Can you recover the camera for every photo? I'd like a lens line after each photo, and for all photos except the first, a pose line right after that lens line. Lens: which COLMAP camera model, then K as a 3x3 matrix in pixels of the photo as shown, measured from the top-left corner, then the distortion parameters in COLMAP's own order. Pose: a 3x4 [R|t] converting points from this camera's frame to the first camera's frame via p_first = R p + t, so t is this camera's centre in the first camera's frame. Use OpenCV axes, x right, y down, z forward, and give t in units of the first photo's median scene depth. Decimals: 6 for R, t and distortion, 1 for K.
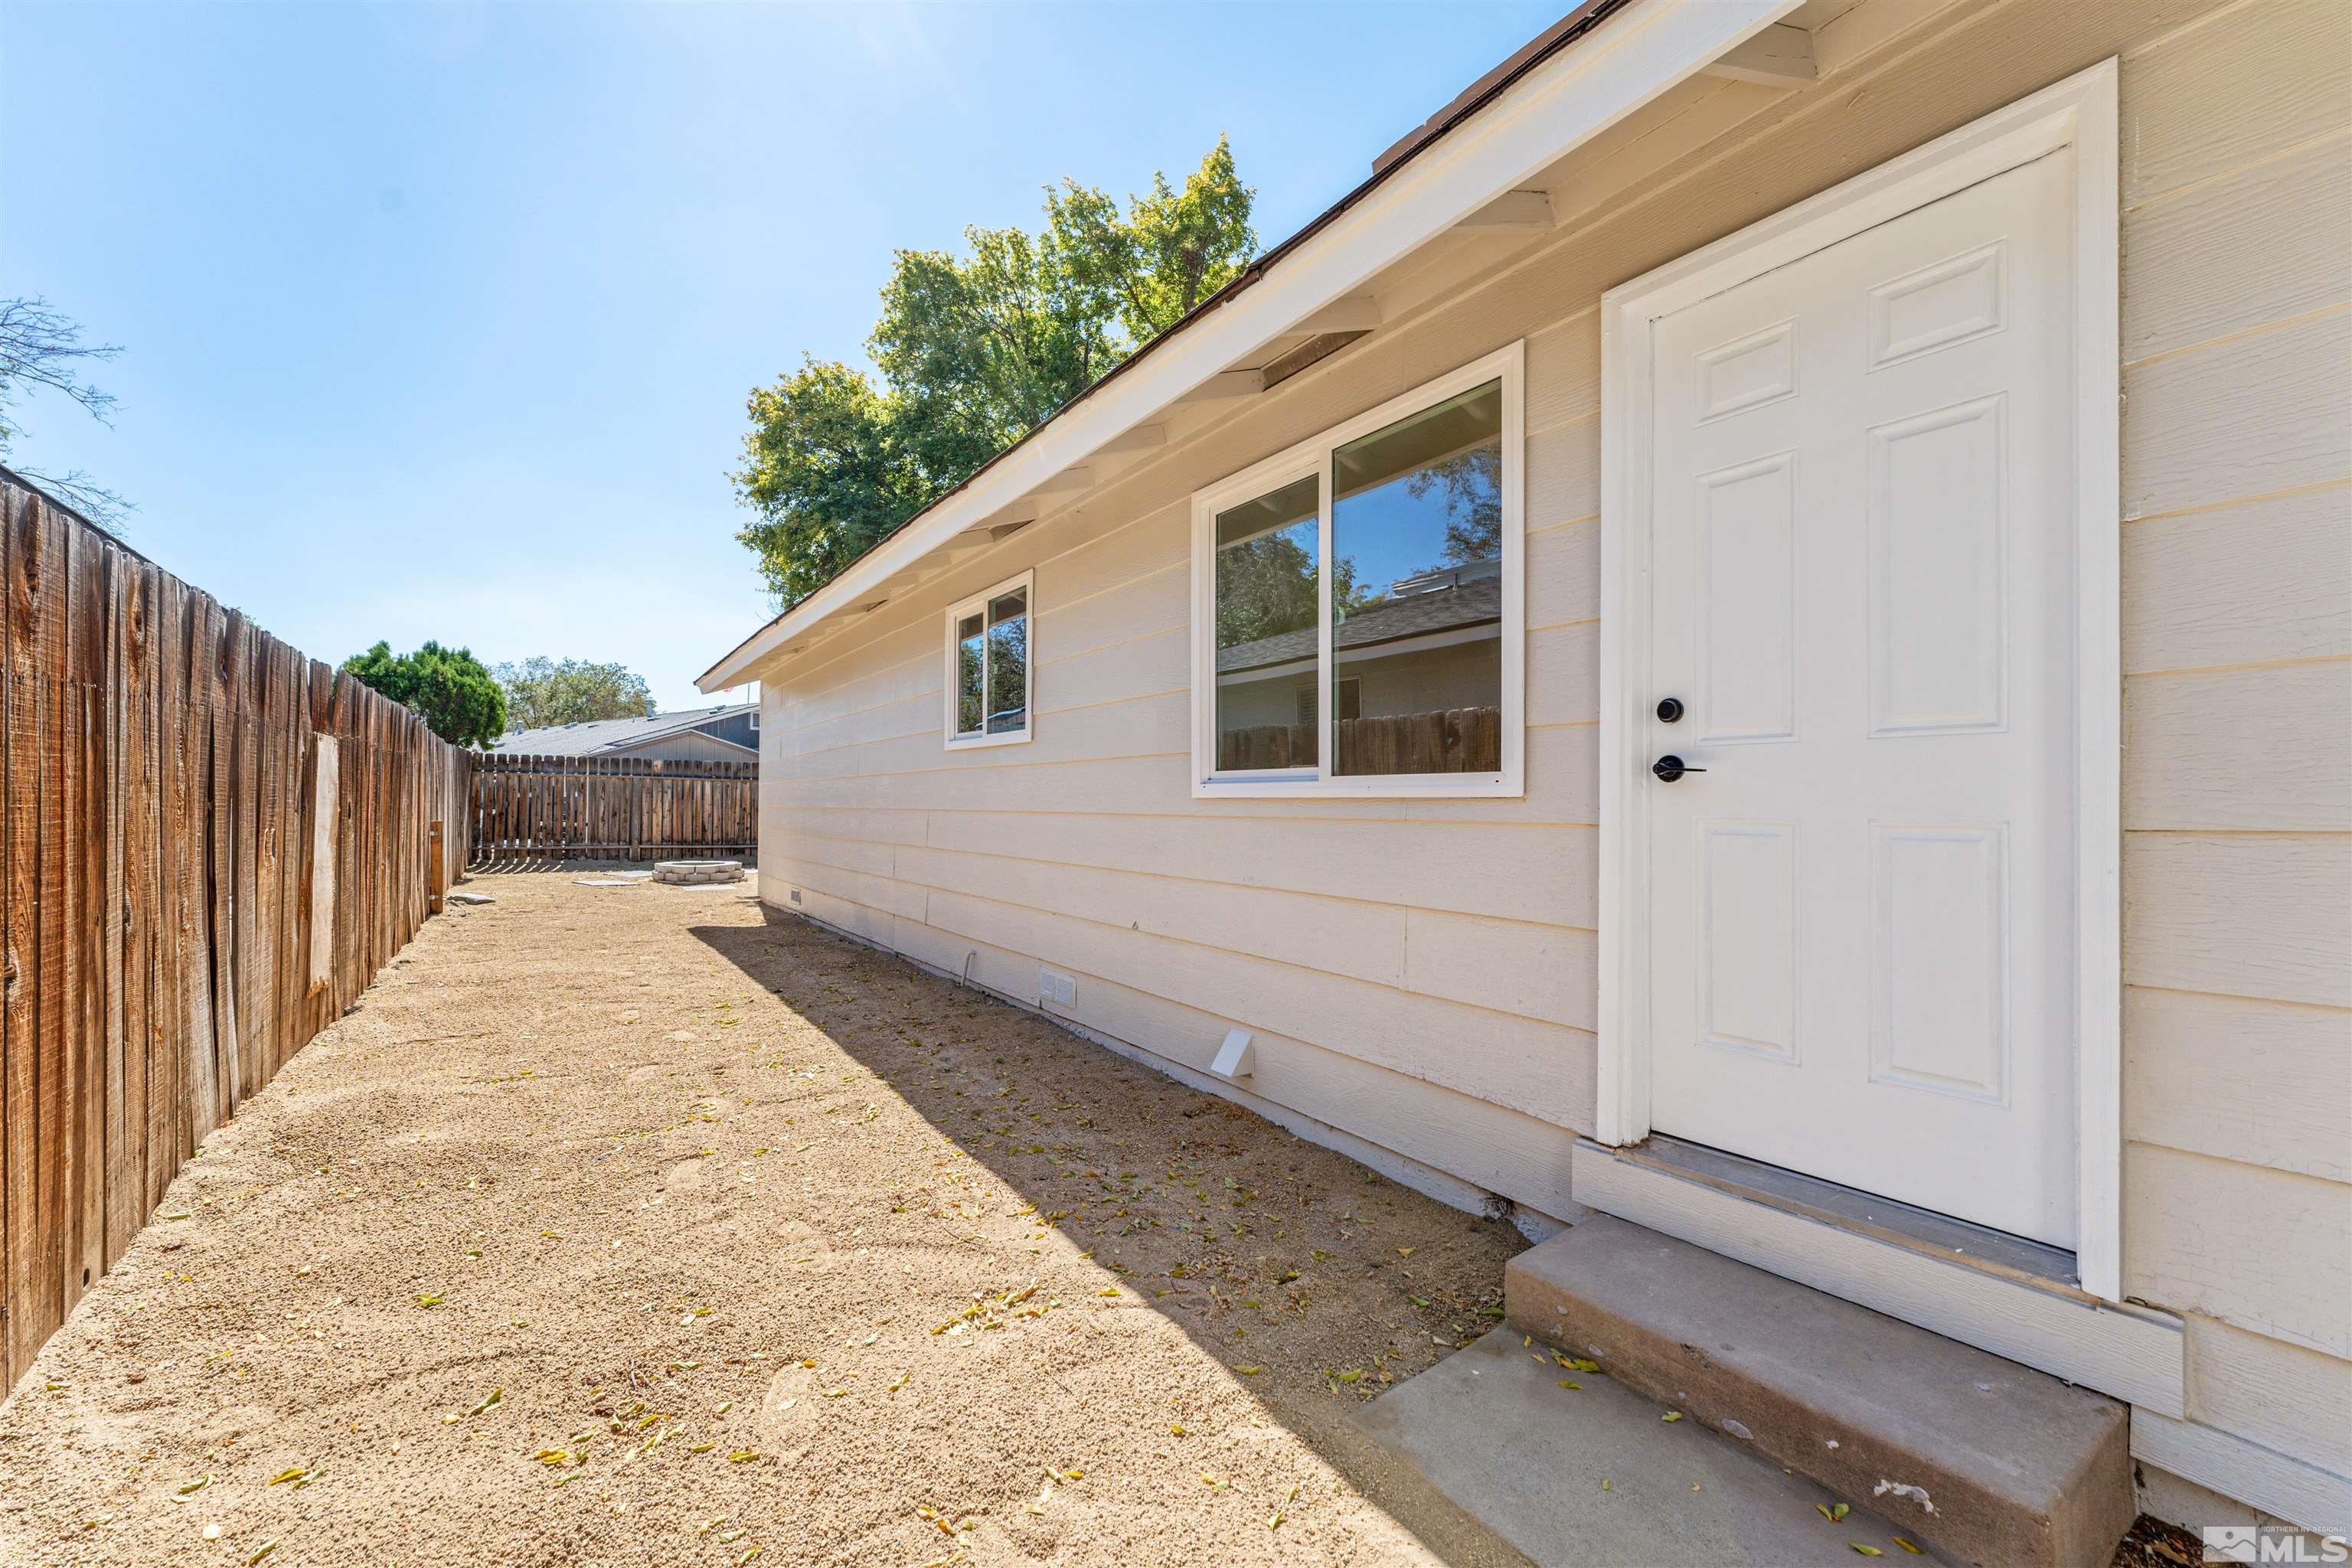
lens RADIAL K [[956.5, 0, 1177.4], [0, 956.5, 792.4], [0, 0, 1]] dist [-0.000118, -0.000001]
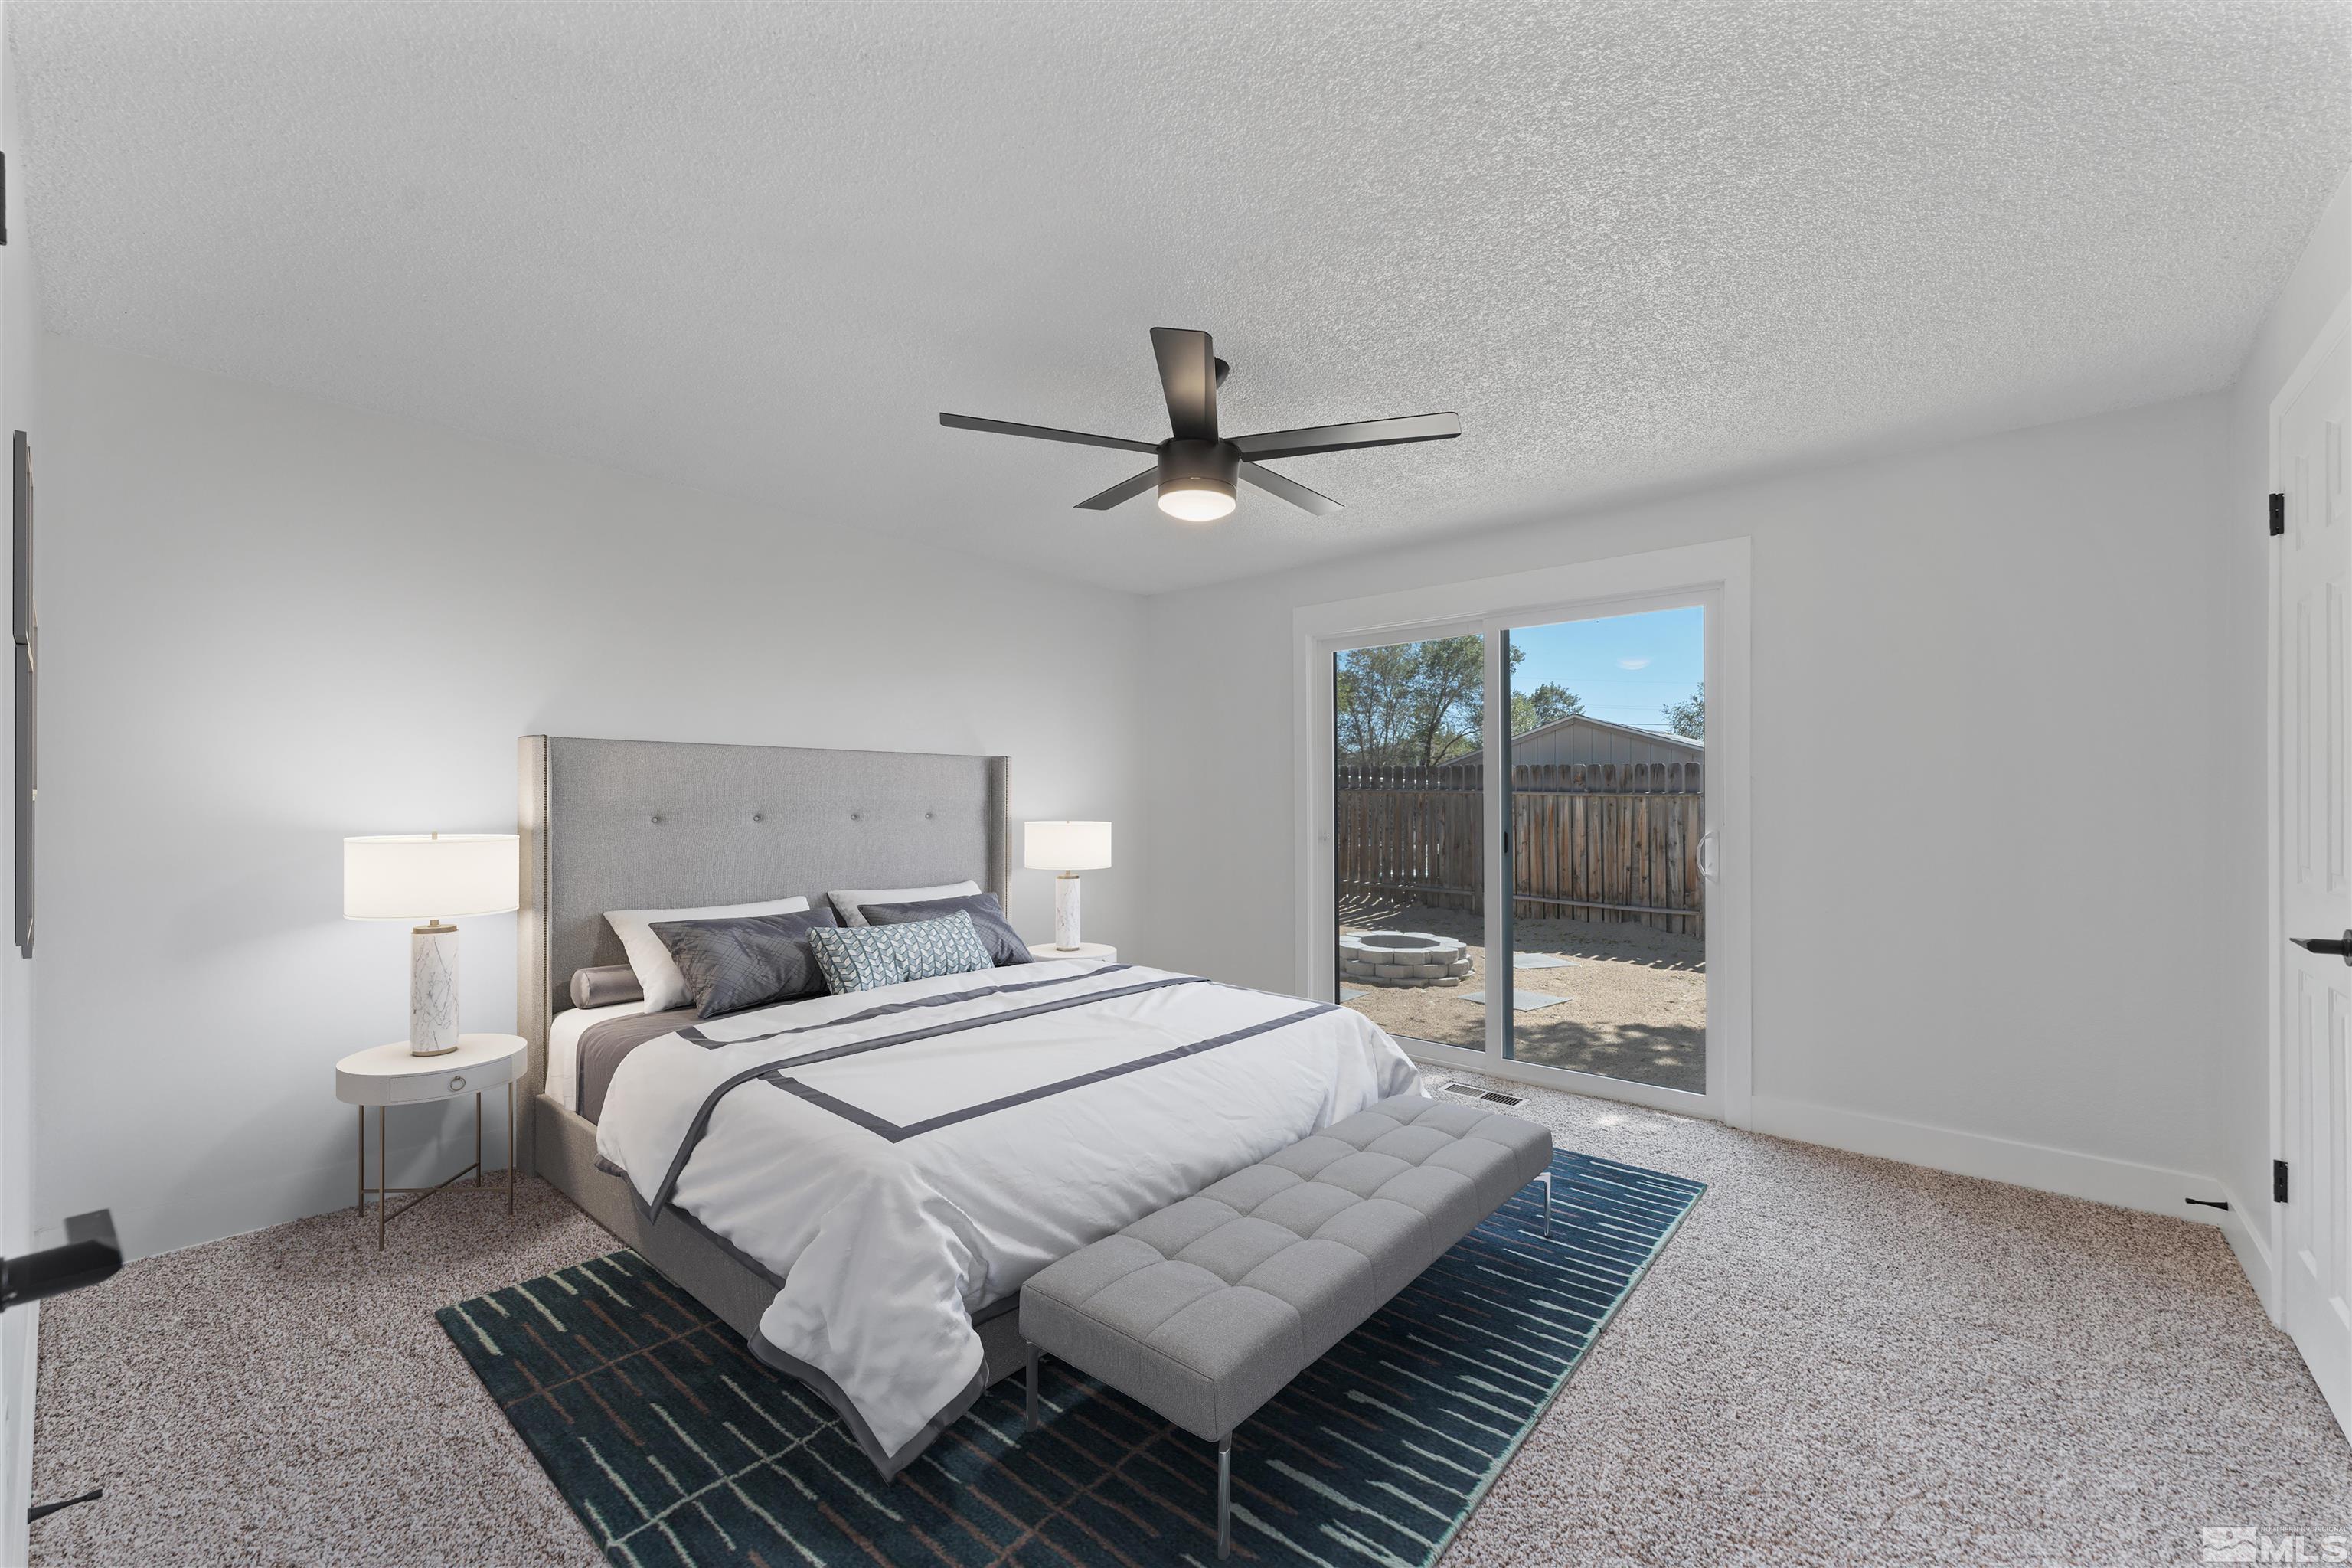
lens RADIAL K [[956.5, 0, 1177.5], [0, 956.5, 792.6], [0, 0, 1]] dist [-0.000118, -0.000001]
pose [[0.275496, -0.009845, -0.961252, 0.028509], [0.006387, 0.999944, -0.008410, -0.011130], [0.961281, -0.003822, 0.275544, 0.585143]]
